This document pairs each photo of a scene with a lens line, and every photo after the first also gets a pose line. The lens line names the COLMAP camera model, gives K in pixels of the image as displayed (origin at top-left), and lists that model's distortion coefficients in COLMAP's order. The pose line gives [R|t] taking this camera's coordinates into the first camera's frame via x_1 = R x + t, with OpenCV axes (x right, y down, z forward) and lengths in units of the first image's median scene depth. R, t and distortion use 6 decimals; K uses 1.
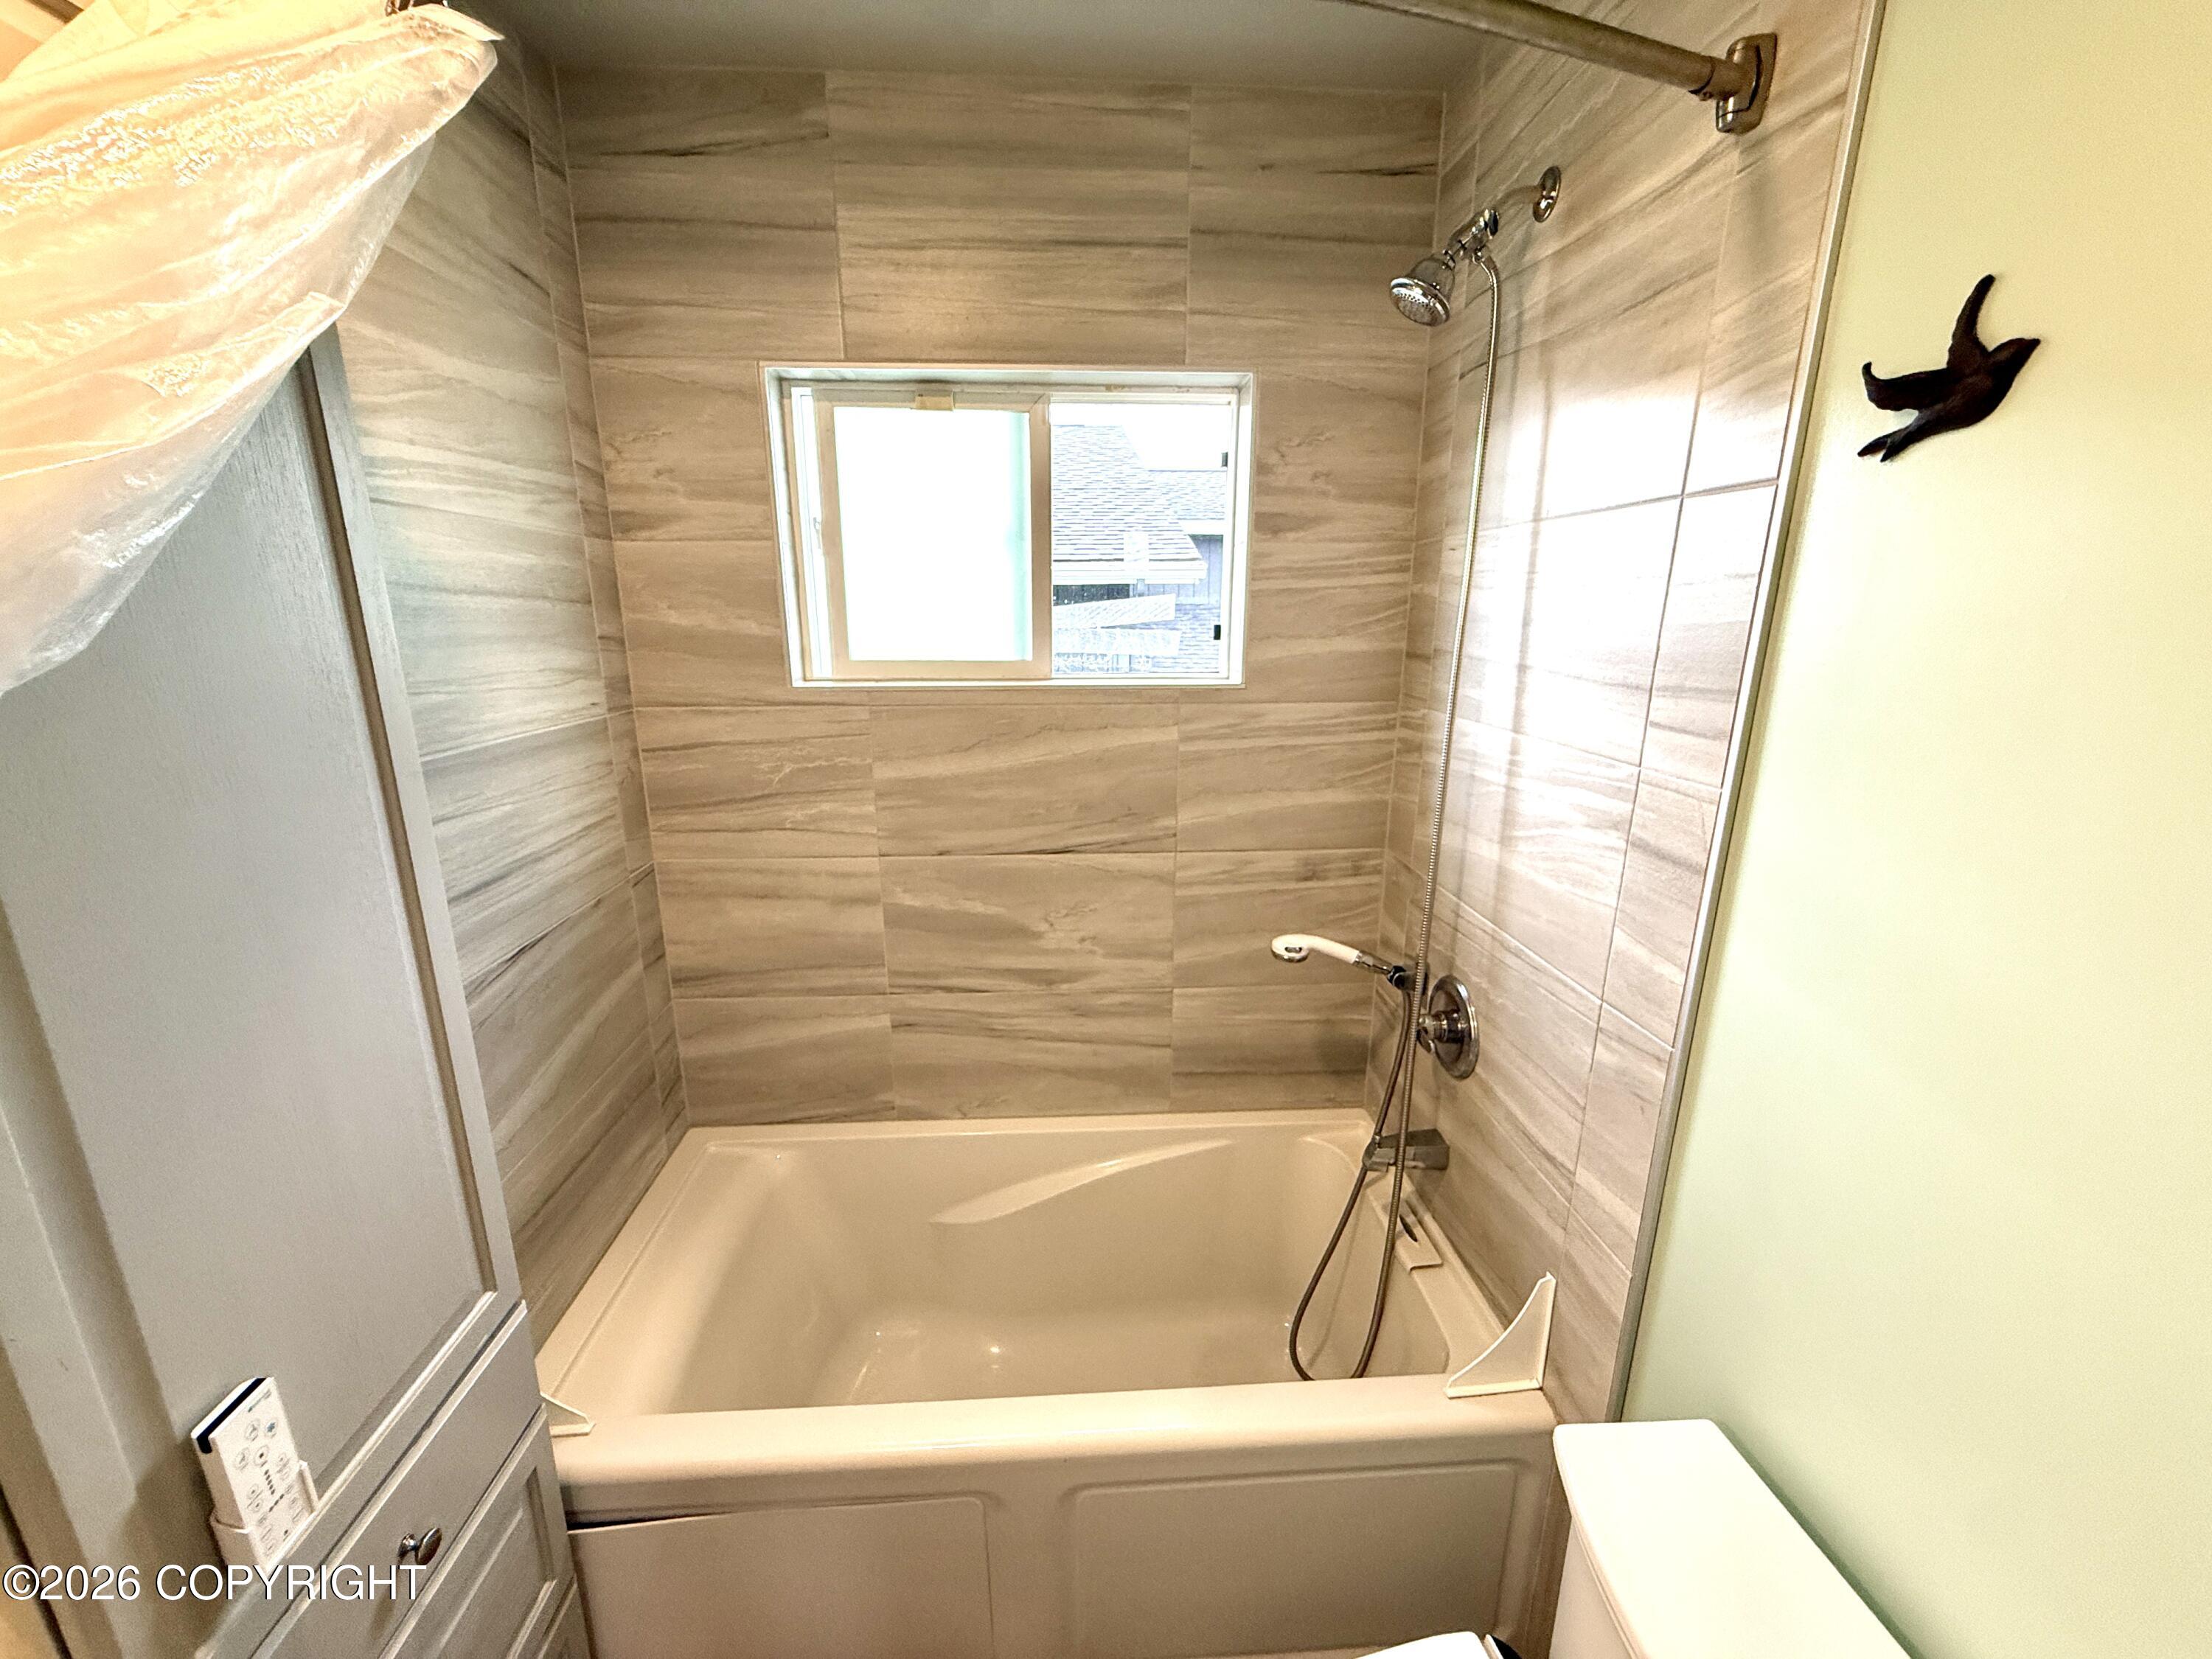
lens RADIAL K [[879.2, 0, 1098.3], [0, 879.2, 834.2], [0, 0, 1]] dist [0.000253, 0.000494]
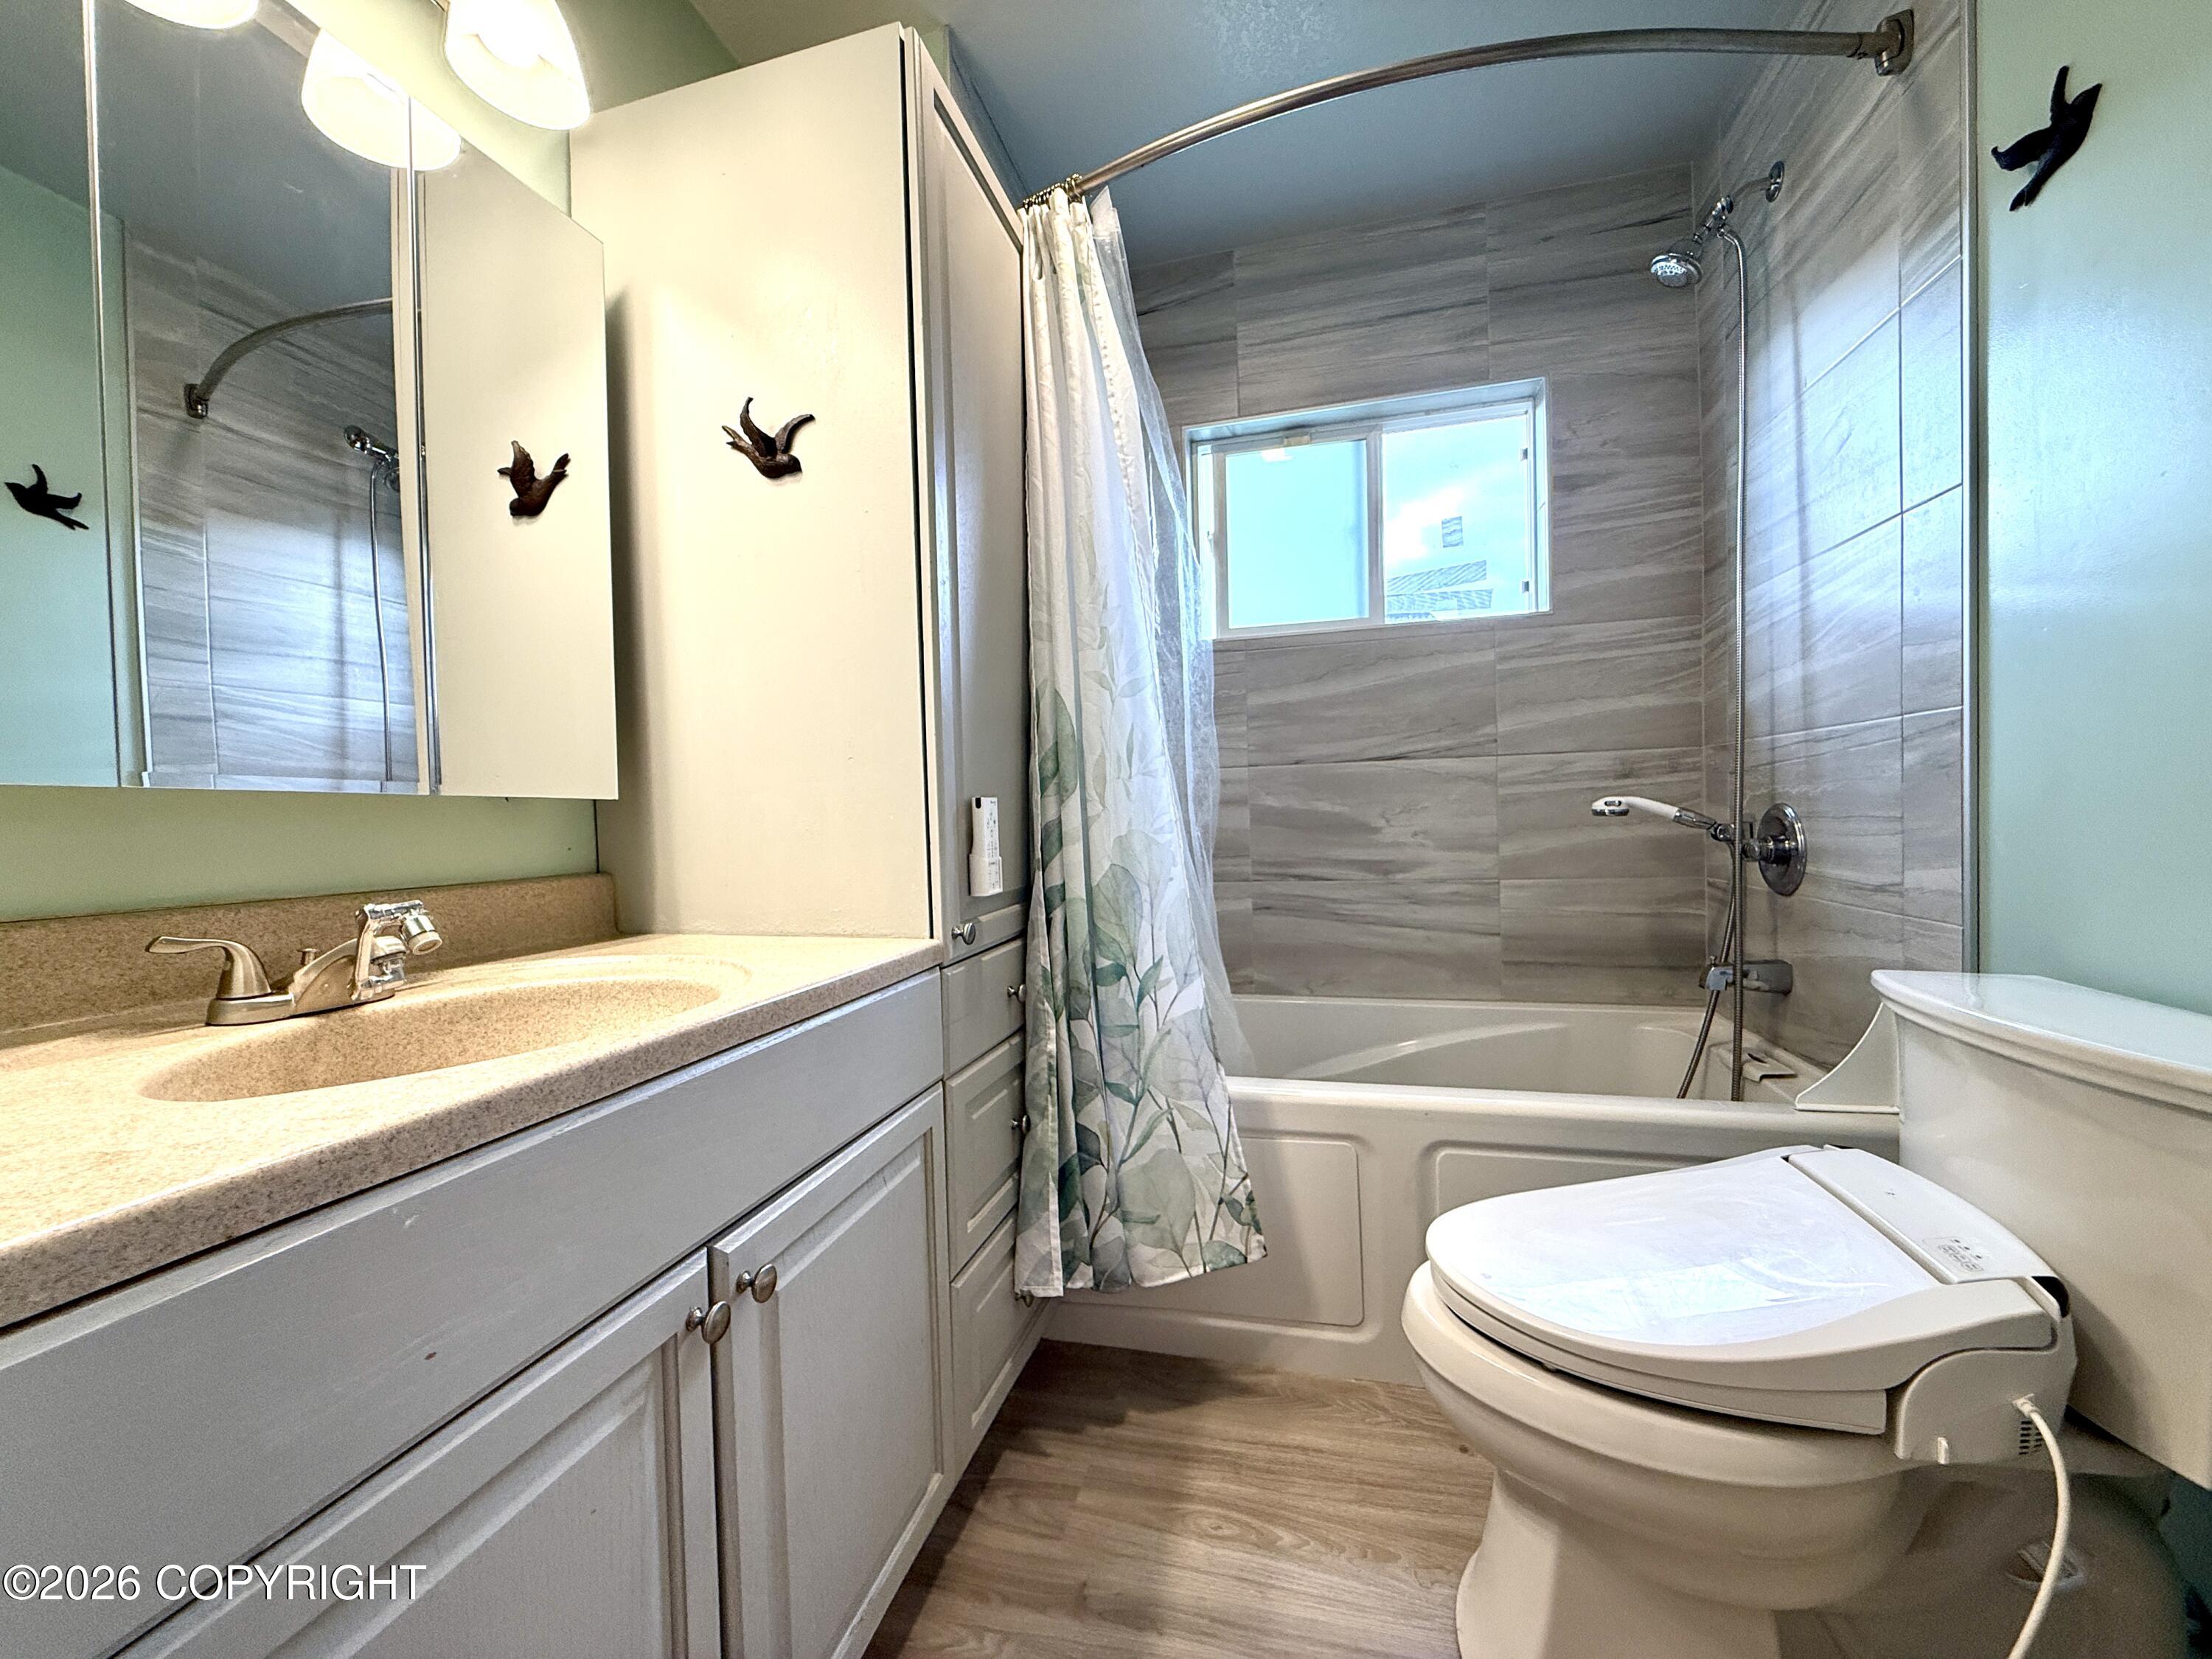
lens RADIAL K [[879.2, 0, 1098.3], [0, 879.2, 834.2], [0, 0, 1]] dist [0.000253, 0.000494]
pose [[0.949217, -0.019119, -0.314042, -0.054690], [-0.051228, 0.975440, -0.214225, 0.422992], [0.310424, 0.219434, 0.924925, -0.255378]]
